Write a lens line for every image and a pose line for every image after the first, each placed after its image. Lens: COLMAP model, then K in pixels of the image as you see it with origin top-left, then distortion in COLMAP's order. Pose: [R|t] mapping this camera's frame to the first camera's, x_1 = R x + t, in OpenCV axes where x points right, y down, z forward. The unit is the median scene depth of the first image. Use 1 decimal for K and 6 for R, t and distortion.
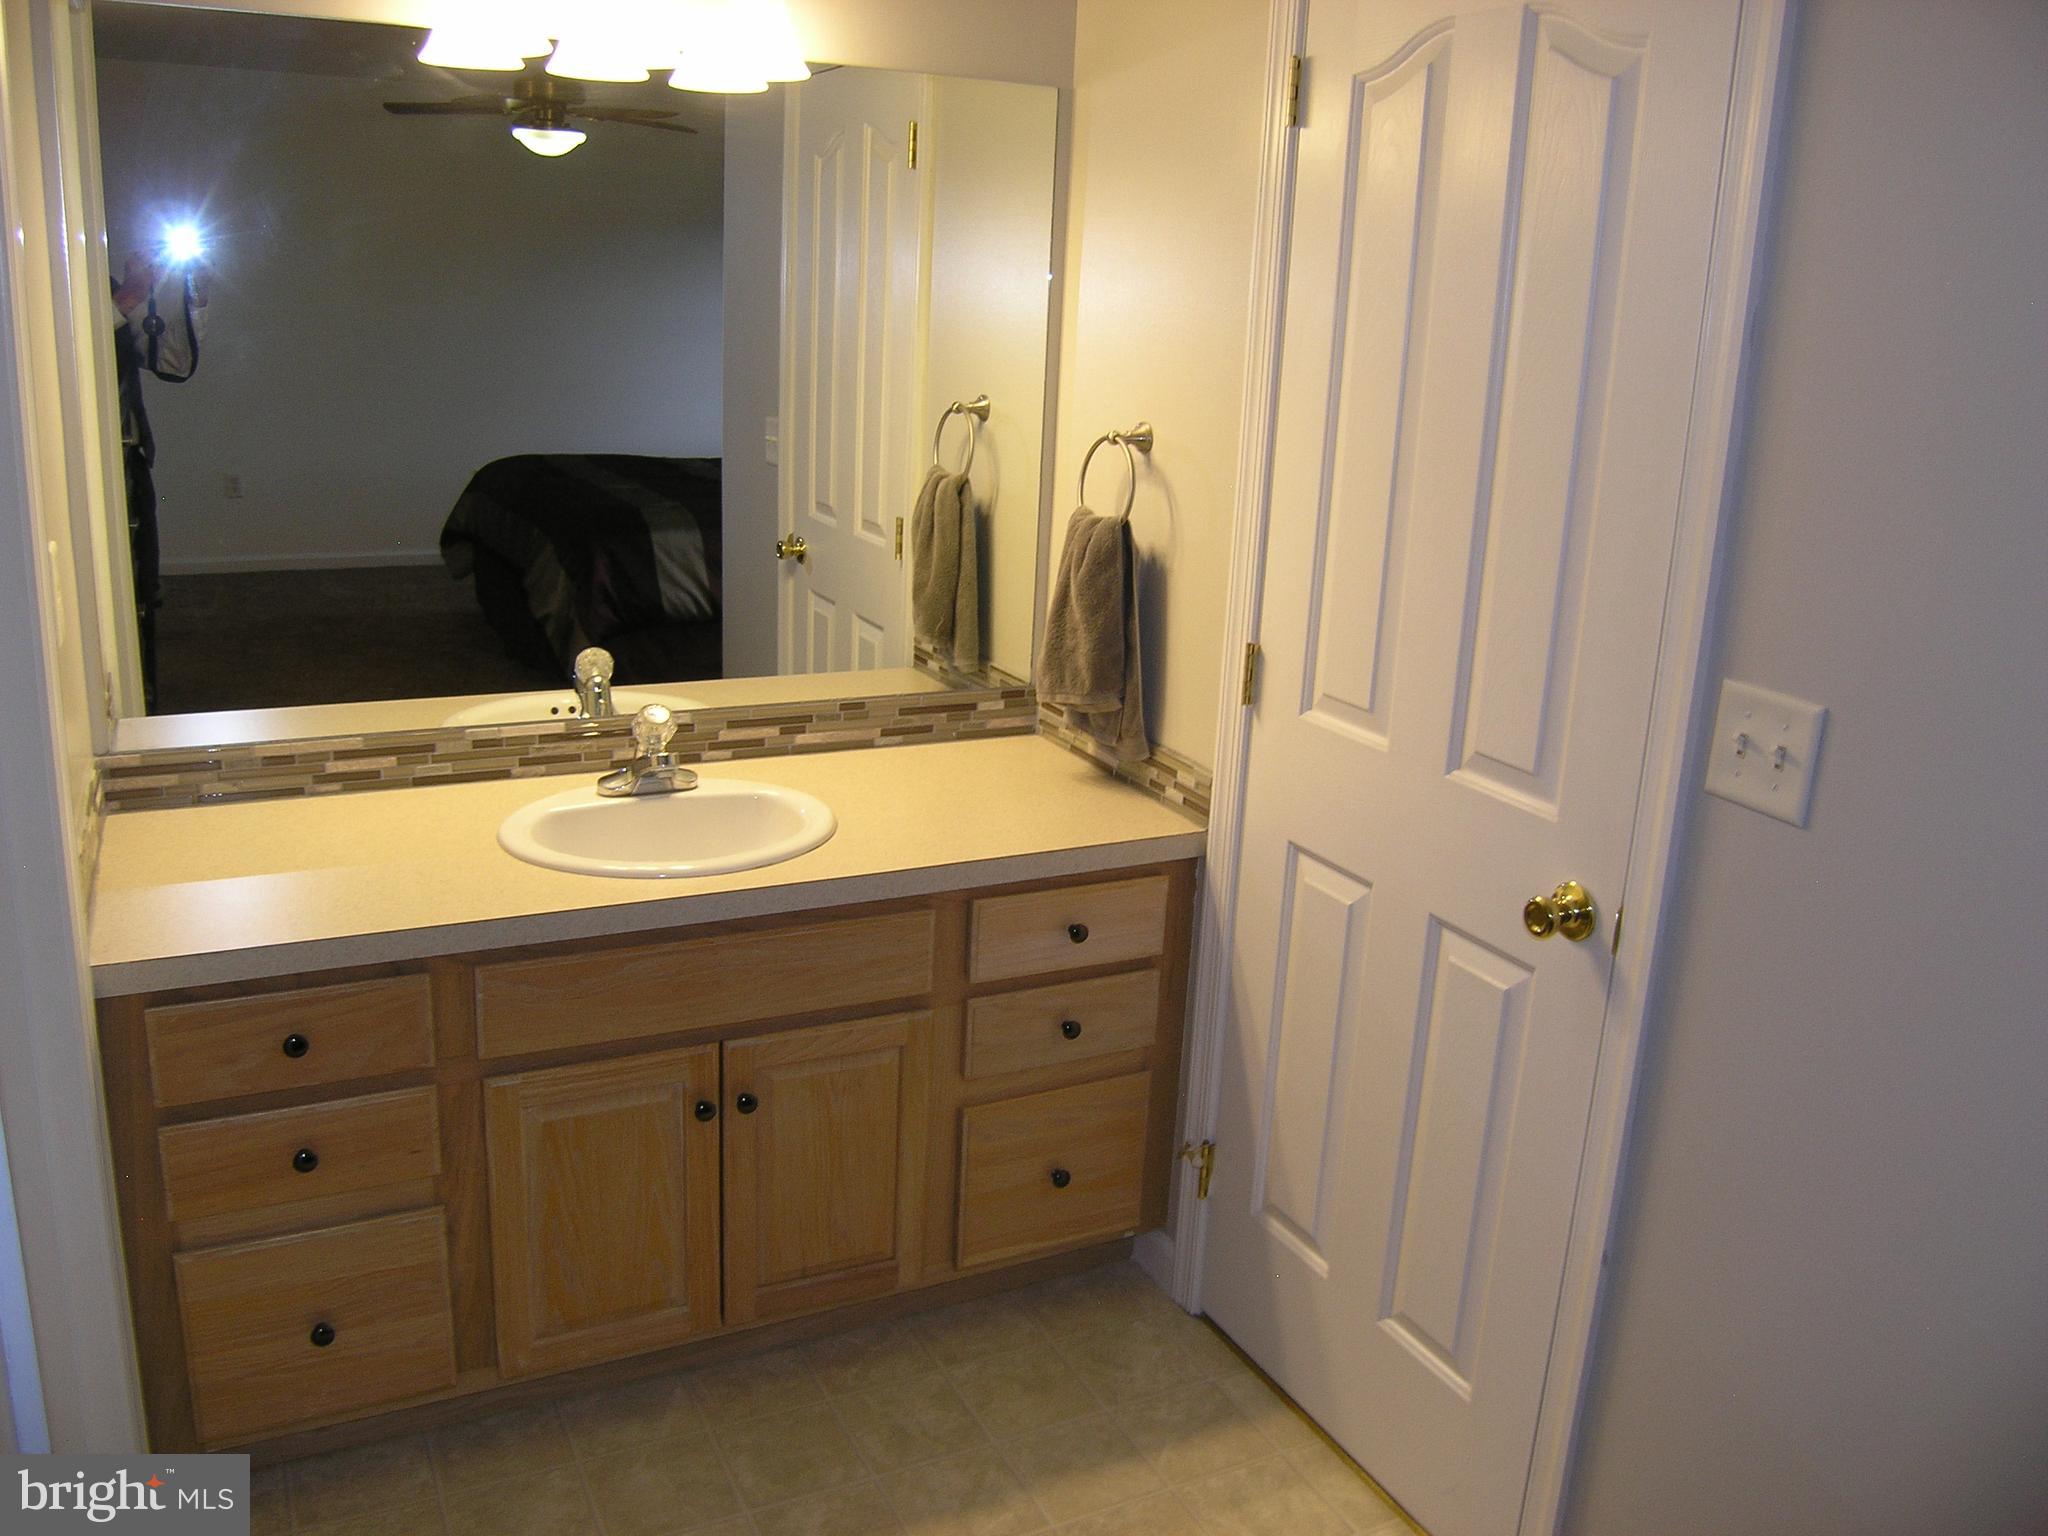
lens RADIAL K [[1665.9, 0, 1013.2], [0, 1665.9, 771.1], [0, 0, 1]] dist [-0.091099, 0.035586]
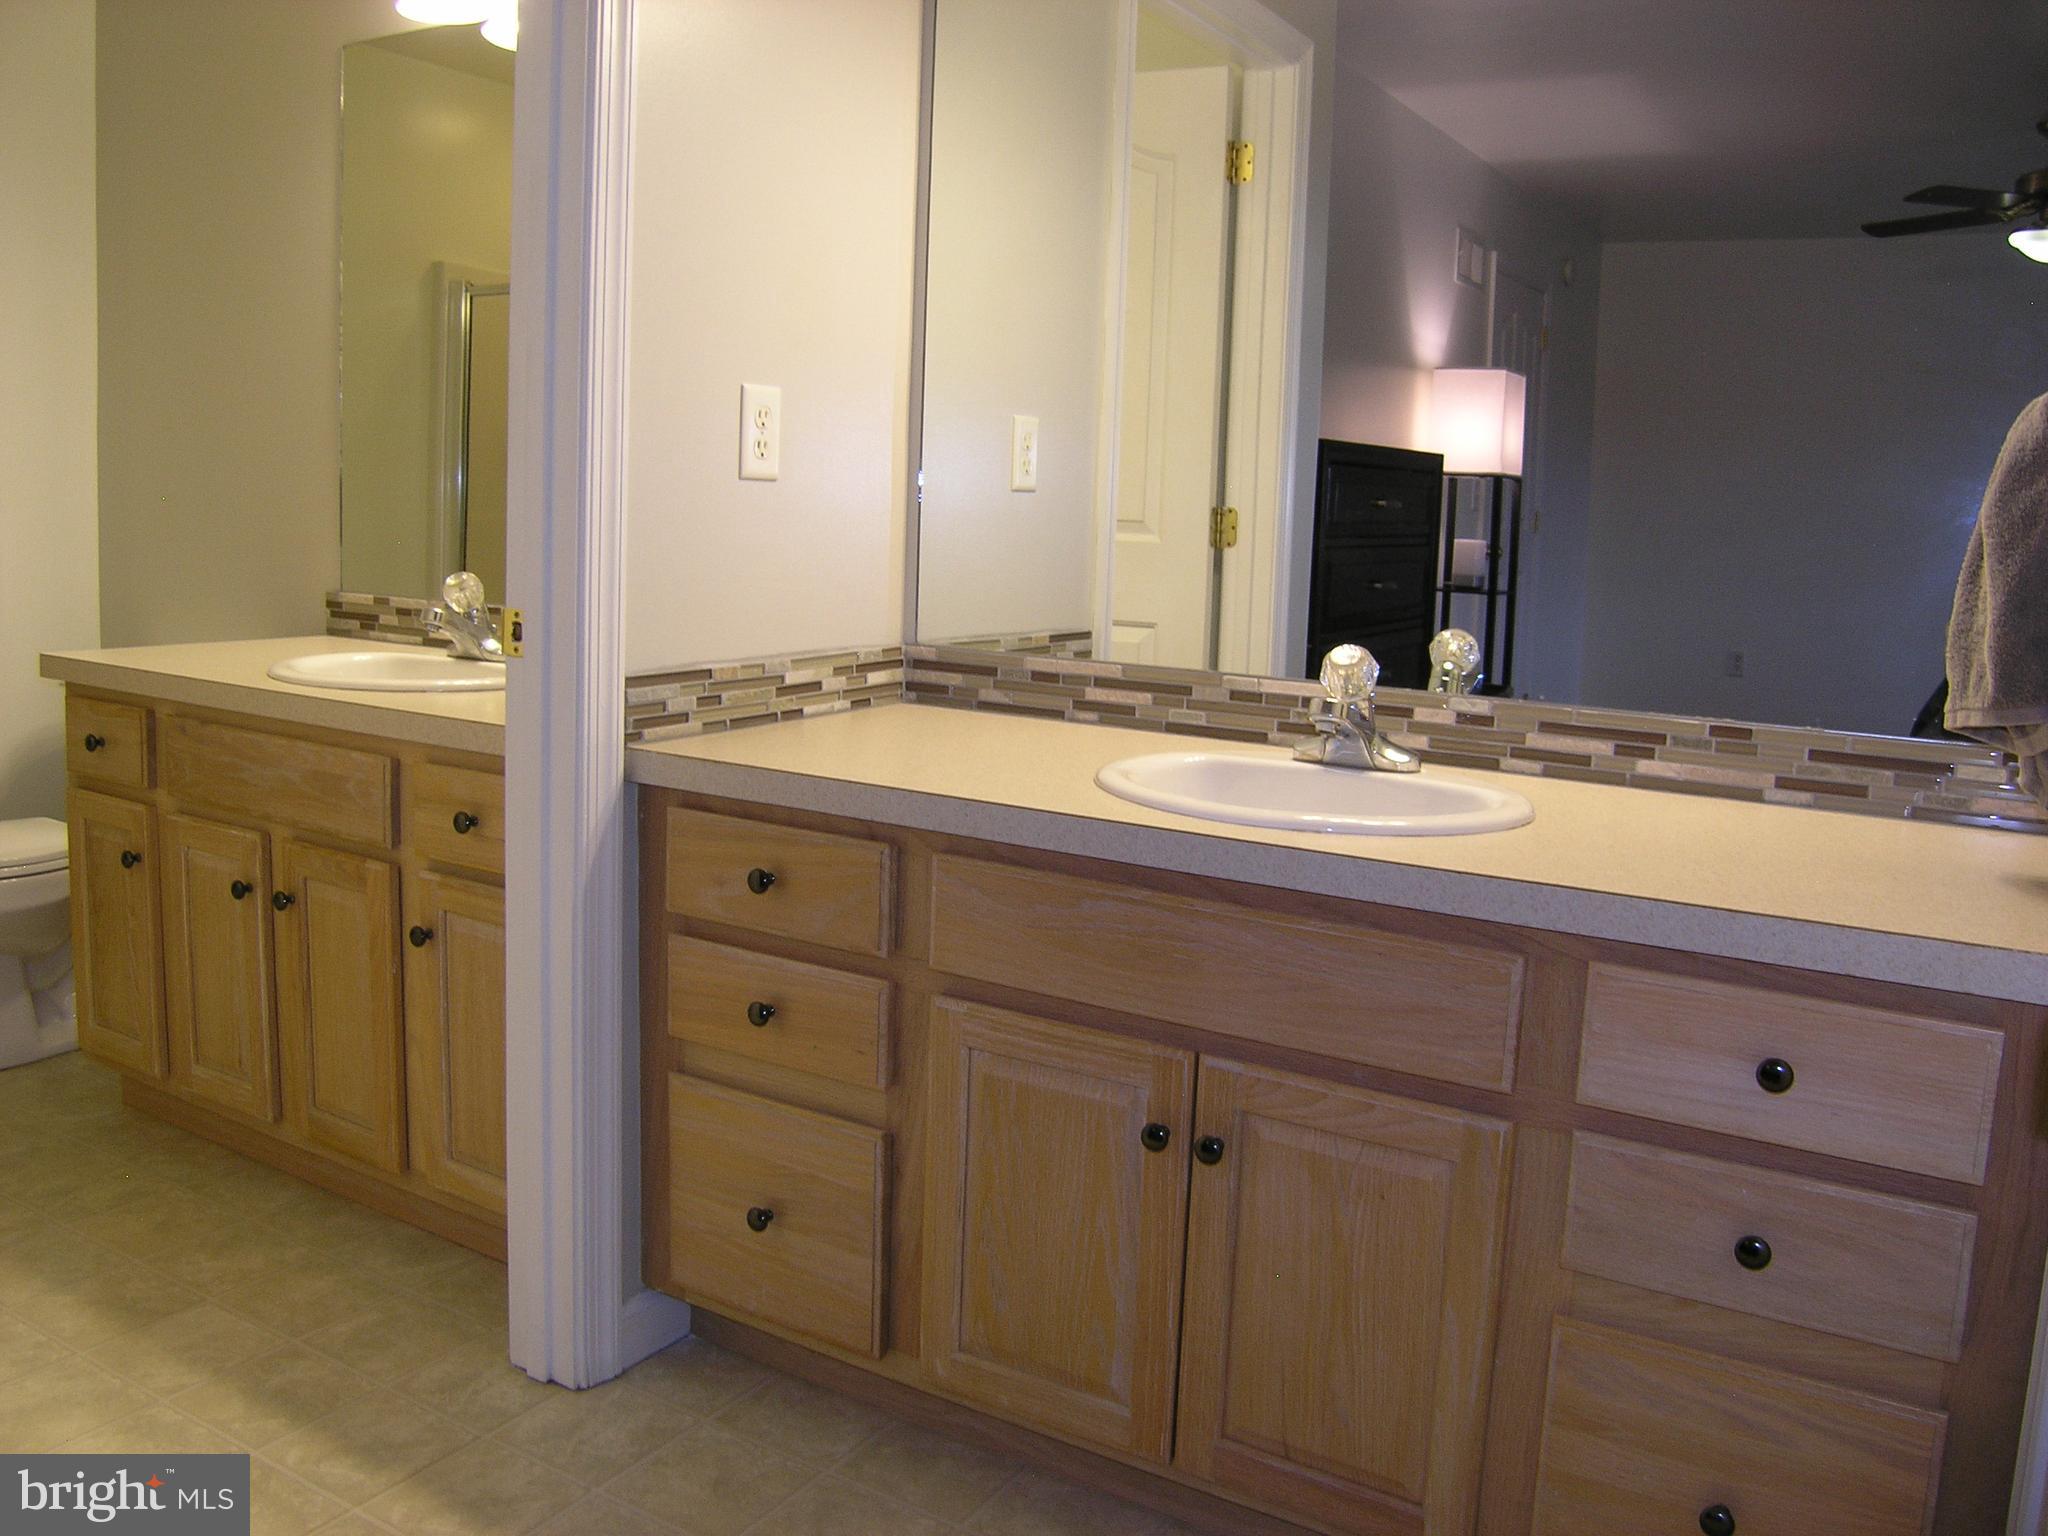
lens RADIAL K [[1665.9, 0, 1028.2], [0, 1665.9, 748.4], [0, 0, 1]] dist [-0.091099, 0.035586]
pose [[0.530347, 0.097318, -0.842176, 0.360004], [-0.250945, 0.966894, -0.046298, 0.080061], [0.809789, 0.235894, 0.537211, 0.478403]]
